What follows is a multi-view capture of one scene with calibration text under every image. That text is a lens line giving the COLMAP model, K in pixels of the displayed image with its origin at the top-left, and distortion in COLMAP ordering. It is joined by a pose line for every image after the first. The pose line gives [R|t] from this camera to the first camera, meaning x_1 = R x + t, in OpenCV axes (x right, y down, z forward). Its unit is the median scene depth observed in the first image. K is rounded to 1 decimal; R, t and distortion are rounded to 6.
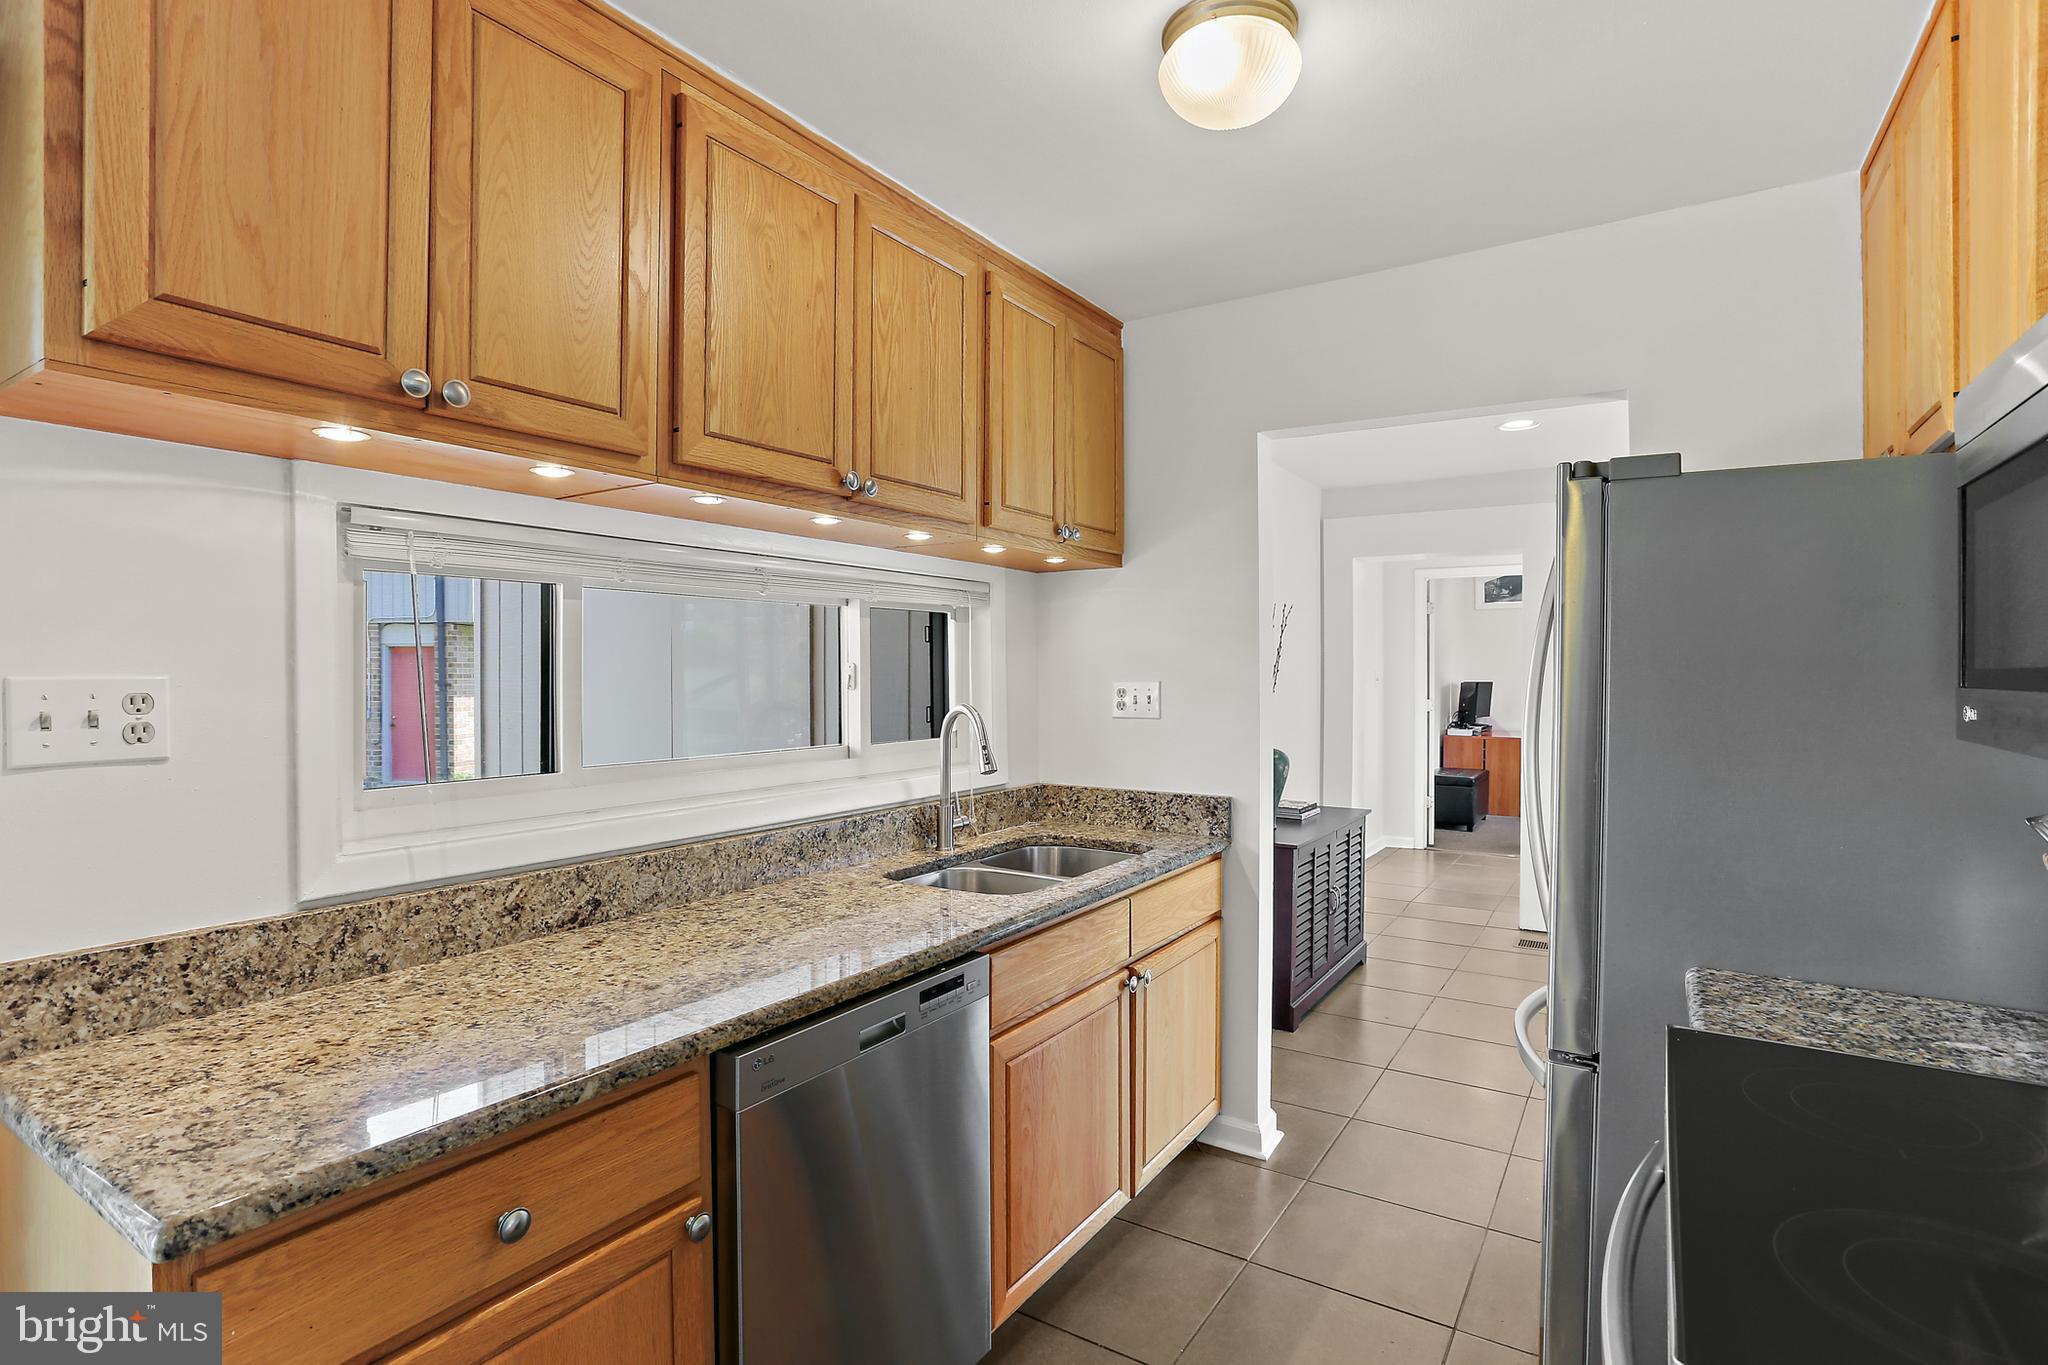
lens RADIAL K [[1008.3, 0, 1019.7], [0, 1008.3, 676.2], [0, 0, 1]] dist [-0.045587, 0.016698]
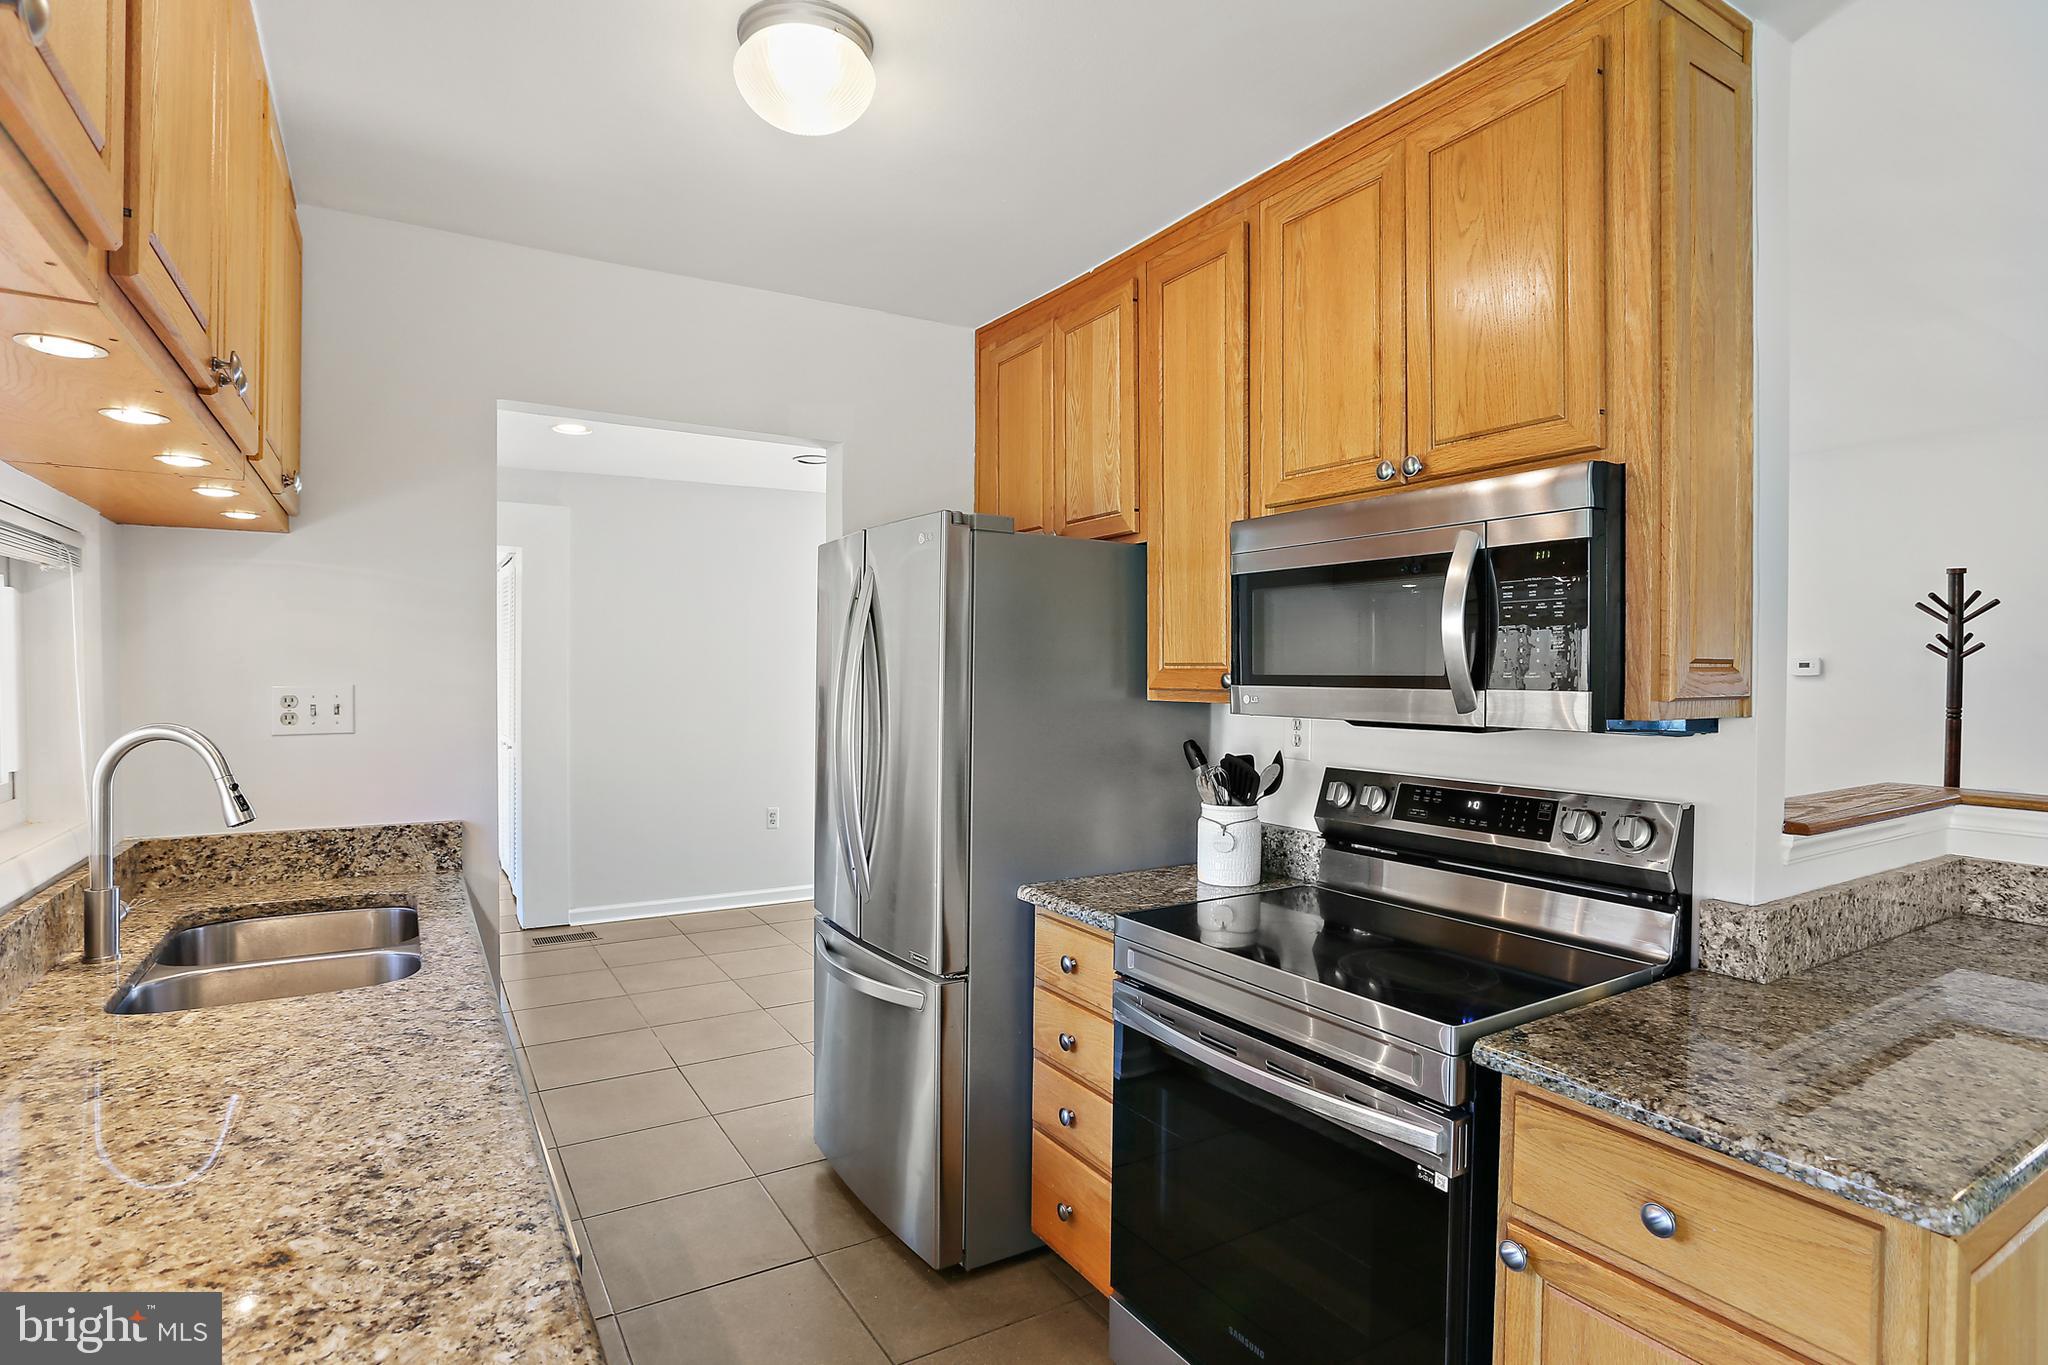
lens RADIAL K [[1008.3, 0, 1026.9], [0, 1008.3, 680.8], [0, 0, 1]] dist [-0.045587, 0.016698]
pose [[0.432754, -0.006443, 0.901489, -0.790096], [0.001435, 0.999978, 0.006458, -0.006330], [-0.901511, -0.001502, 0.432754, 0.475352]]
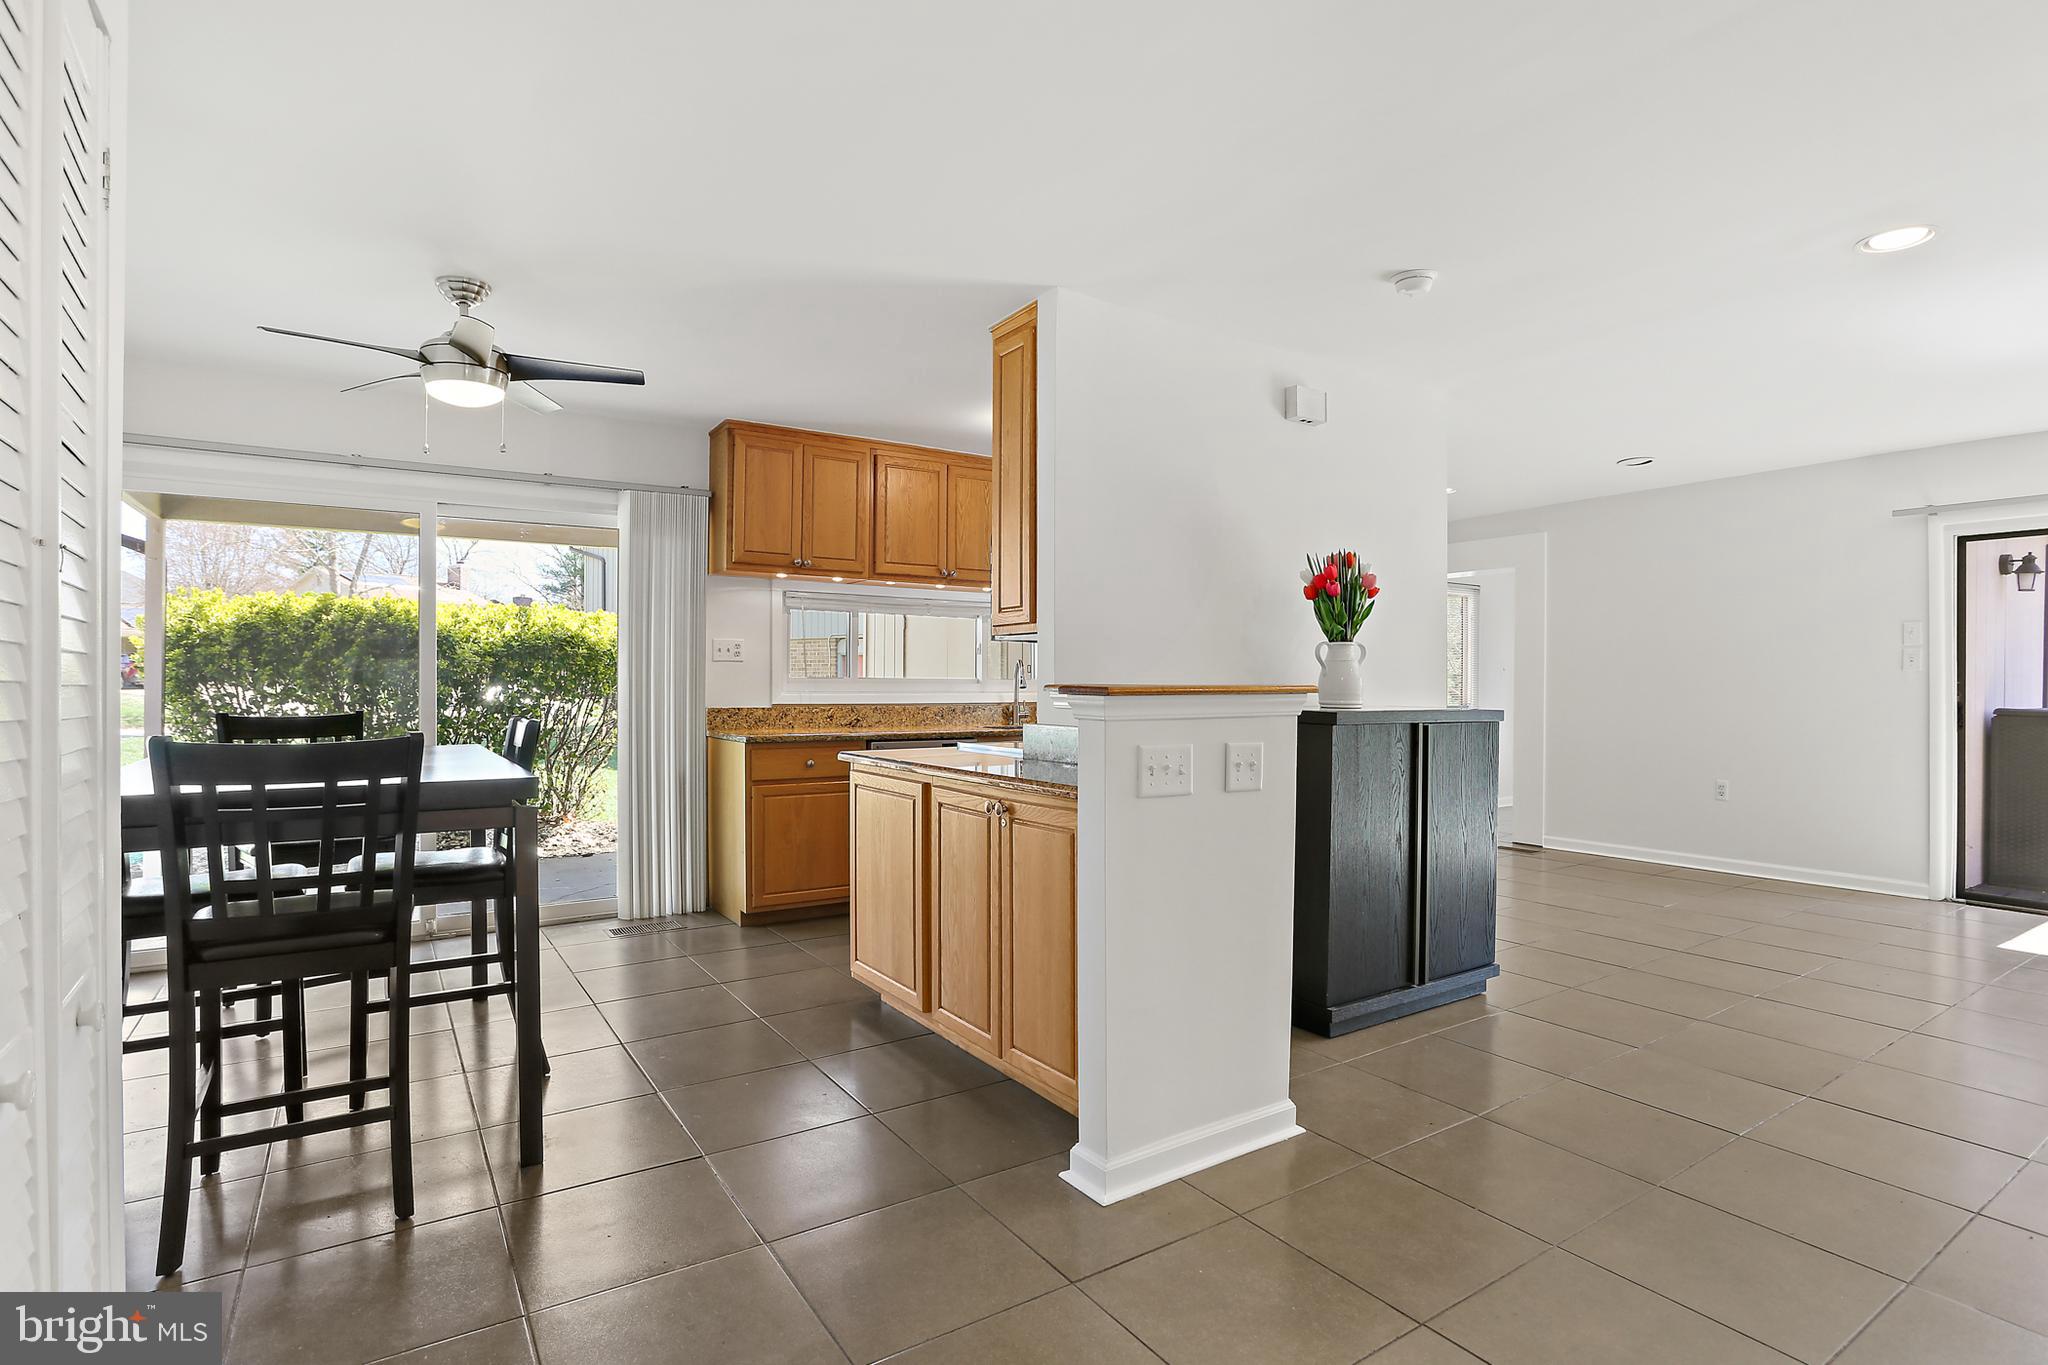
lens RADIAL K [[1008.3, 0, 1009.8], [0, 1008.3, 681.3], [0, 0, 1]] dist [-0.045587, 0.016698]
pose [[0.913764, 0.003185, -0.406233, 1.524319], [-0.007557, 0.999929, -0.009159, 0.174387], [0.406175, 0.011439, 0.913724, -1.964529]]
